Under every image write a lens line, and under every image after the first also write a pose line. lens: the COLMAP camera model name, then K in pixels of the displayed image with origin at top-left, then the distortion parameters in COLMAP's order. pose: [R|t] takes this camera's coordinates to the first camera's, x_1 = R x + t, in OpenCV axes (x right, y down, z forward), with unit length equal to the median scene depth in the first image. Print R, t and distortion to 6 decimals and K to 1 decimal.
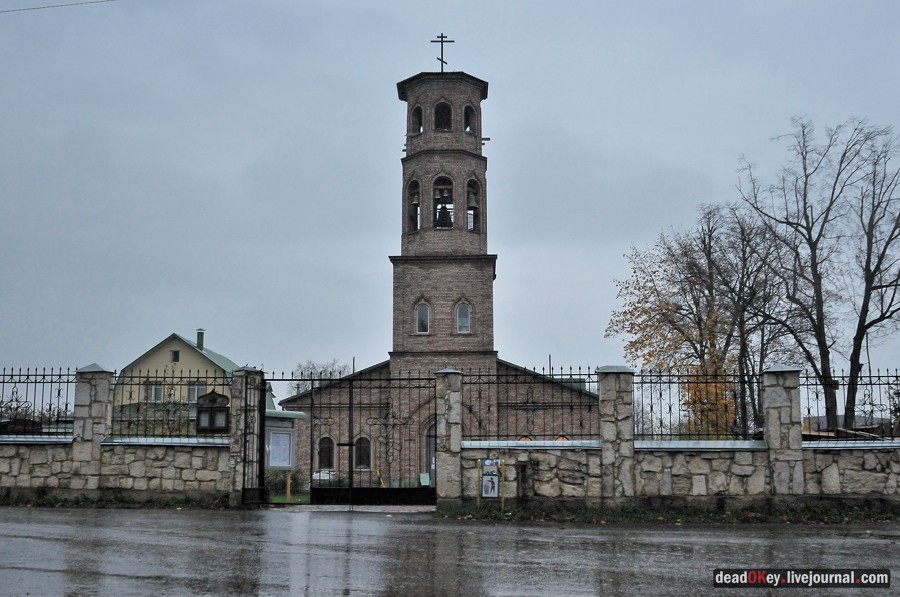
lens RADIAL K [[932.6, 0, 450.0], [0, 932.6, 298.5], [0, 0, 1]] dist [-0.182483, 0.207611]
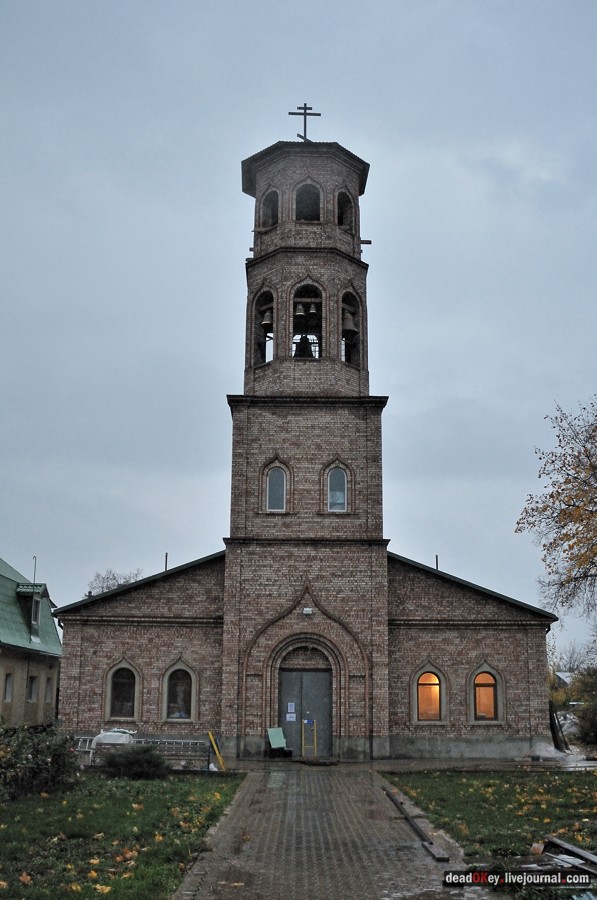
lens RADIAL K [[932.6, 0, 298.1], [0, 932.6, 419.0], [0, 0, 1]] dist [-0.182483, 0.207611]
pose [[0.999170, 0.020478, 0.035227, -0.036901], [-0.016318, 0.993282, -0.114566, 0.045991], [-0.037336, 0.113896, 0.992791, 0.328399]]
